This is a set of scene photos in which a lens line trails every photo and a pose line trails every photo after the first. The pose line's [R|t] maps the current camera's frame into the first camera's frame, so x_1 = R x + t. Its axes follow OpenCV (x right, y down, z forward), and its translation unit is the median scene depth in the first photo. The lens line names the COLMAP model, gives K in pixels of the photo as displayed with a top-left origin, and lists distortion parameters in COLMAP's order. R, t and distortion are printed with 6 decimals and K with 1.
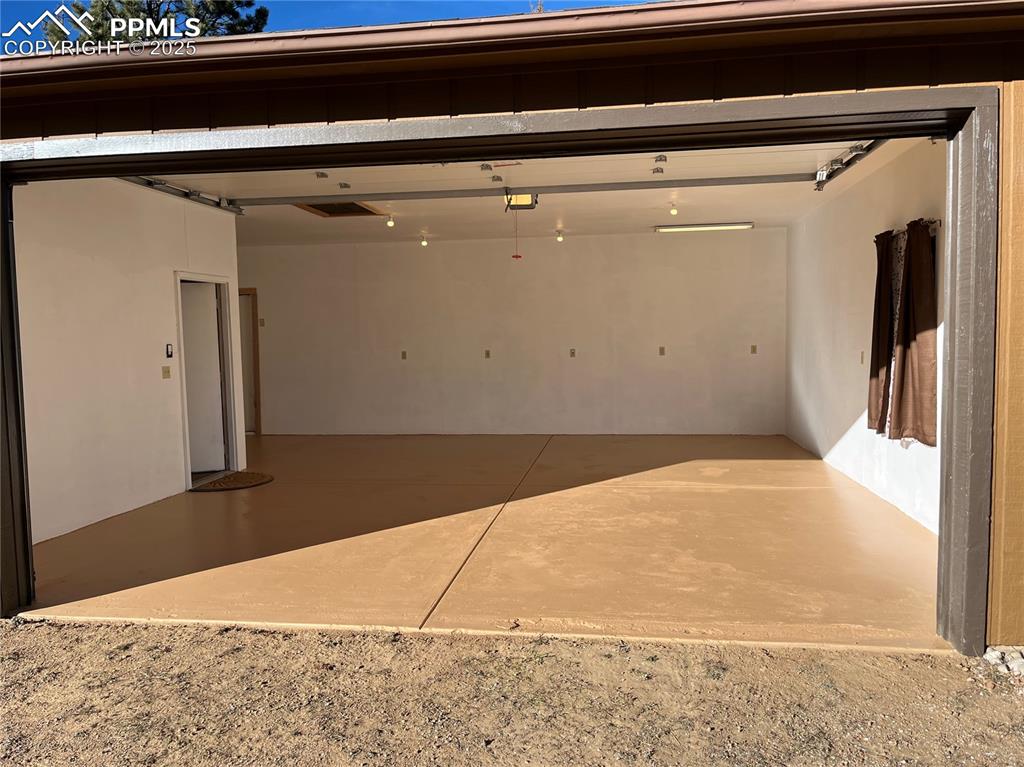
lens RADIAL K [[777.1, 0, 512.0], [0, 777.1, 383.5], [0, 0, 1]] dist [0.064444, -0.053497]
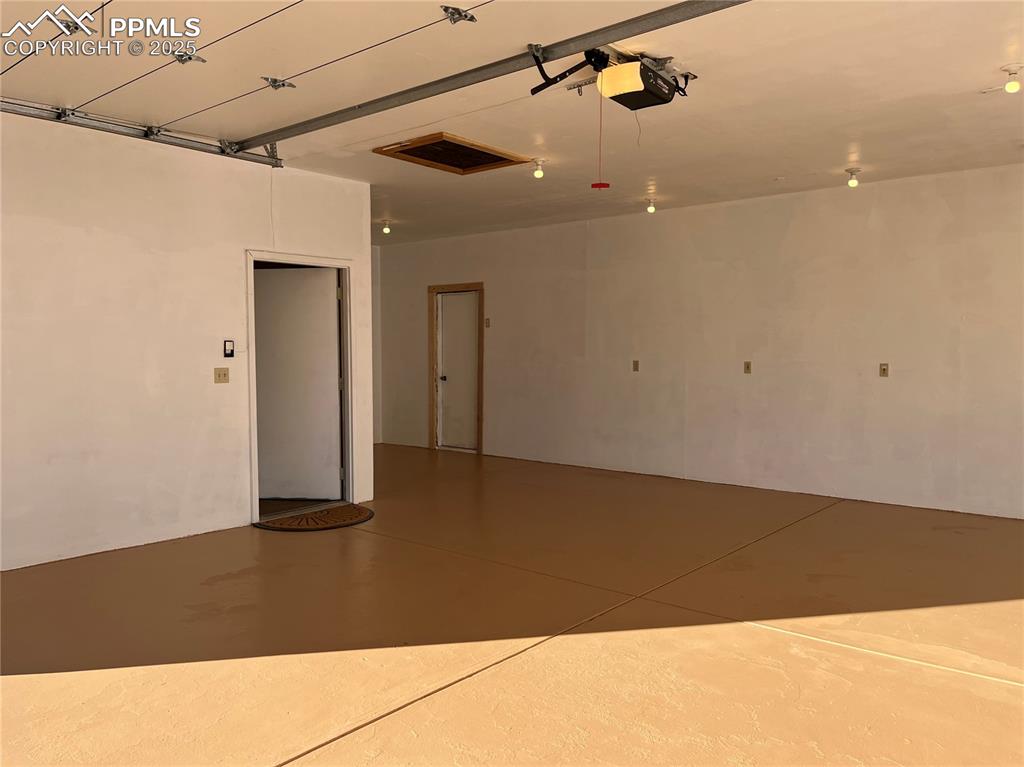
lens RADIAL K [[777.1, 0, 512.0], [0, 777.1, 383.5], [0, 0, 1]] dist [0.064444, -0.053497]
pose [[0.850588, 0.042071, -0.524148, 0.198505], [-0.050028, 0.998747, -0.001020, -0.017012], [0.523448, 0.027090, 0.851627, 0.406709]]
